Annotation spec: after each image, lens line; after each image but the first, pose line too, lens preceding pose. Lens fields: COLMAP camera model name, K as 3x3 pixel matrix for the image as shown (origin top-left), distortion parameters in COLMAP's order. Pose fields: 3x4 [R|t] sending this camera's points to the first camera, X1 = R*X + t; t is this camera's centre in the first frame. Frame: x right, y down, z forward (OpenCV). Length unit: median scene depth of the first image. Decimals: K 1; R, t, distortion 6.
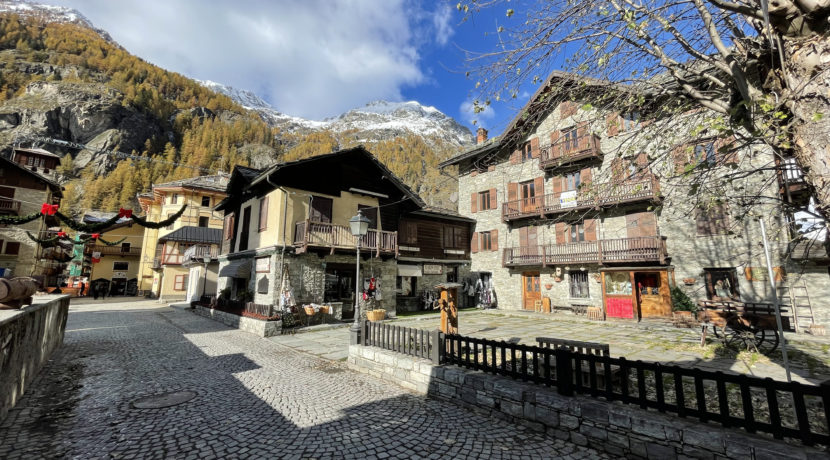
lens RADIAL K [[334.9, 0, 417.3], [0, 334.9, 228.9], [0, 0, 1]] dist [-0.000933, -0.001555]
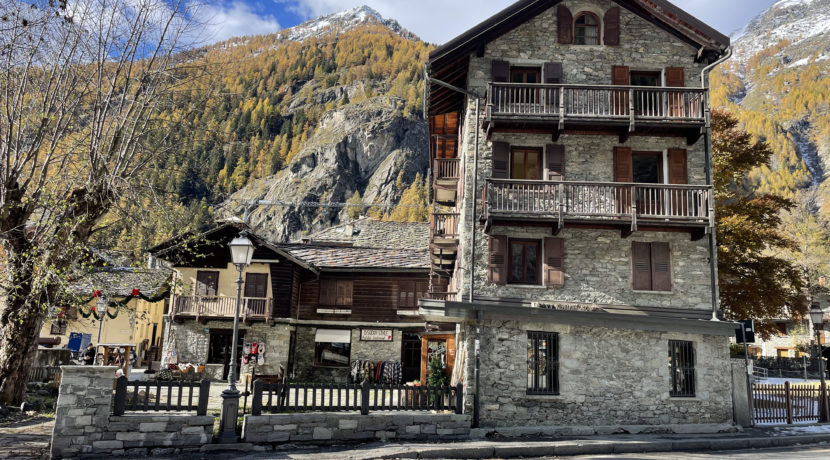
lens RADIAL K [[619.9, 0, 425.9], [0, 619.9, 226.8], [0, 0, 1]] dist [0.080102, -0.090524]
pose [[0.737931, -0.109490, -0.665936, 1.243990], [0.072178, 0.993896, -0.083431, -0.009334], [0.671006, 0.013500, 0.741329, -0.072132]]
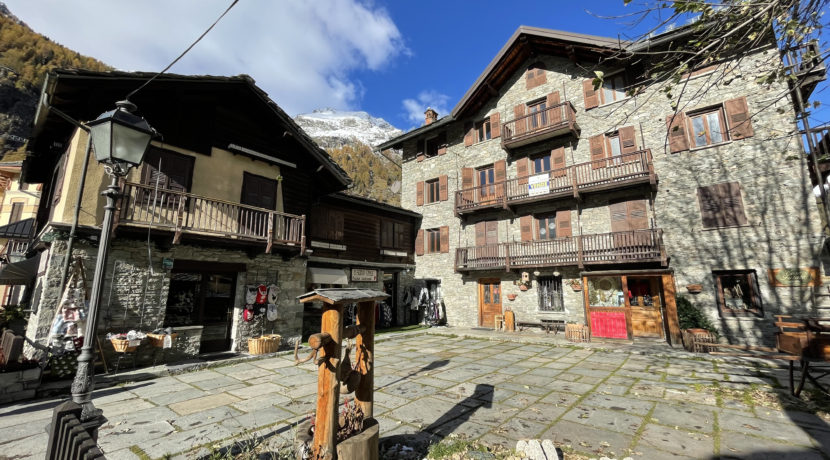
lens RADIAL K [[334.9, 0, 417.8], [0, 334.9, 227.8], [0, 0, 1]] dist [-0.000933, -0.001555]
pose [[0.986976, 0.024062, 0.159056, 0.044006], [-0.018202, 0.999104, -0.038197, 0.042344], [-0.159833, 0.034805, 0.986530, 0.242232]]
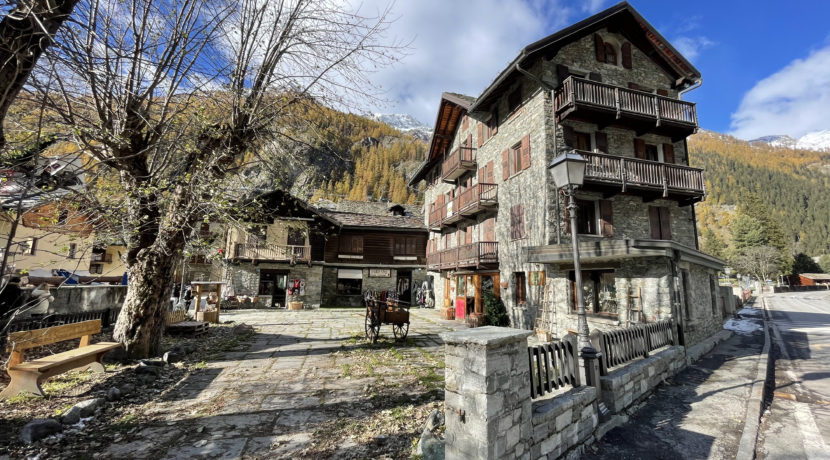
lens RADIAL K [[334.9, 0, 418.3], [0, 334.9, 229.7], [0, 0, 1]] dist [-0.000933, -0.001555]
pose [[0.896005, -0.057499, -0.440305, 0.742386], [0.054511, 0.998324, -0.019442, -0.005285], [0.440685, -0.006581, 0.897638, -0.028759]]
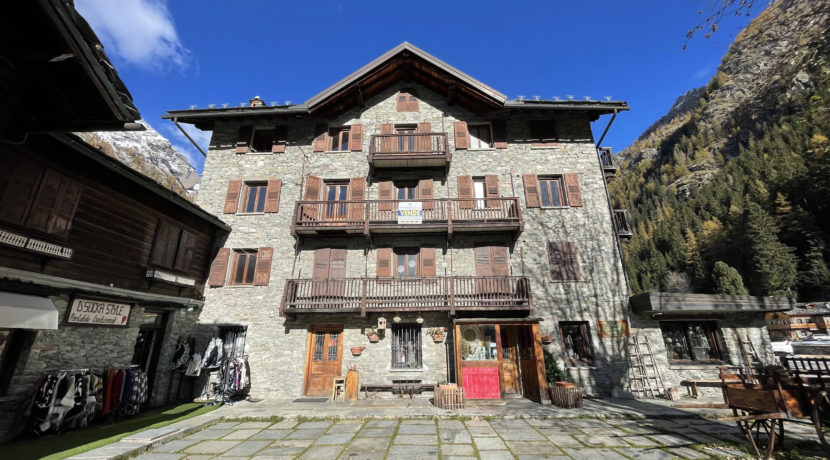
lens RADIAL K [[334.9, 0, 416.5], [0, 334.9, 228.8], [0, 0, 1]] dist [-0.000933, -0.001555]
pose [[0.684120, 0.223492, 0.694284, 0.004886], [-0.097916, 0.971422, -0.216221, 0.076301], [-0.722767, 0.079940, 0.686453, 0.473376]]
